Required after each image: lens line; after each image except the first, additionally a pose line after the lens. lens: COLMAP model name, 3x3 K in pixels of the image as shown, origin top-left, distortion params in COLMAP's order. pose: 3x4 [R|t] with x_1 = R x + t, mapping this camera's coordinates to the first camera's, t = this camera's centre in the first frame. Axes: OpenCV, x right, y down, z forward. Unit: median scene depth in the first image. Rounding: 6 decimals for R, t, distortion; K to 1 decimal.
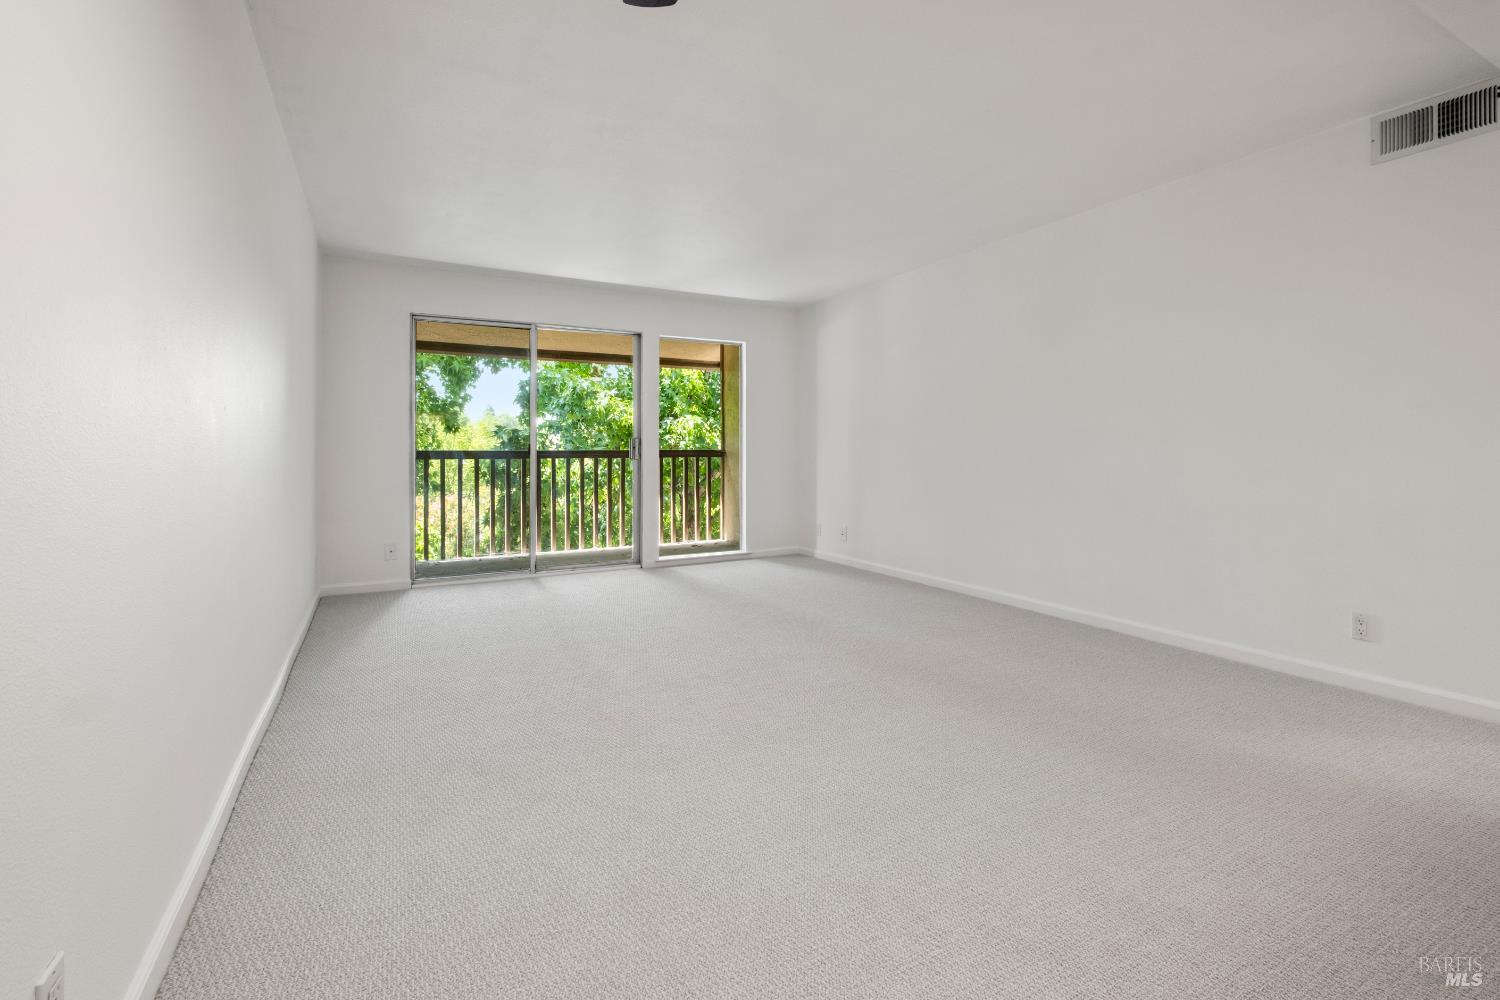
lens RADIAL K [[660.8, 0, 750.1], [0, 660.8, 503.9], [0, 0, 1]] dist [0.003155, 0.000269]
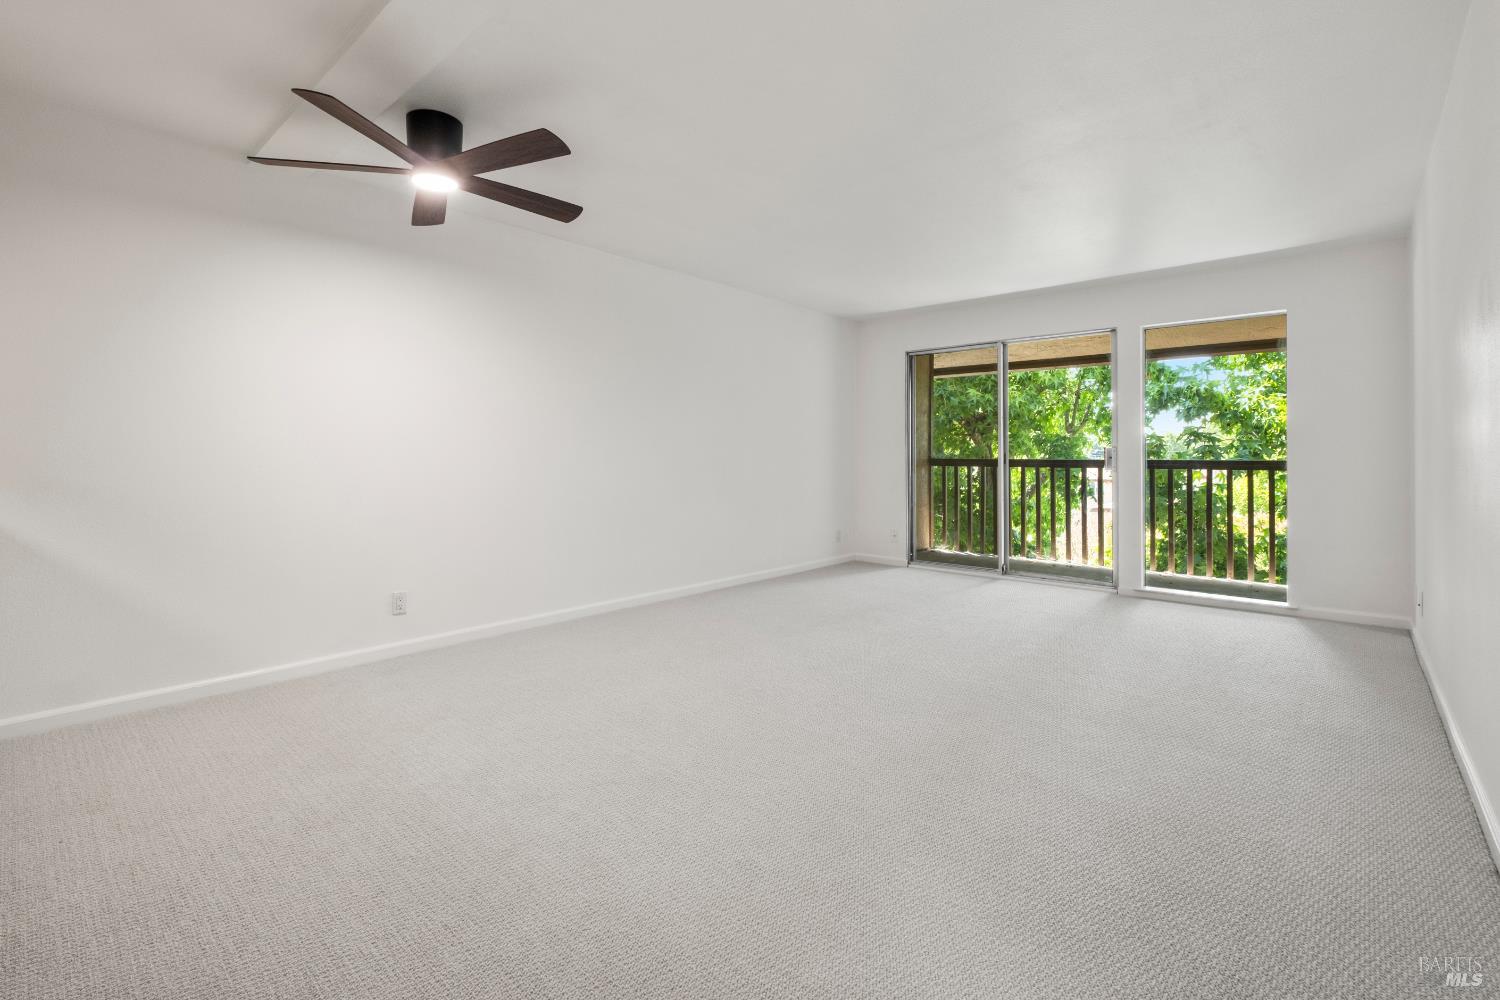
lens RADIAL K [[660.8, 0, 765.6], [0, 660.8, 464.1], [0, 0, 1]] dist [0.003155, 0.000269]
pose [[0.346499, 0.010149, -0.937995, 0.480983], [-0.081653, 0.996472, -0.019381, -0.018147], [0.934490, 0.083305, 0.346105, 0.250393]]
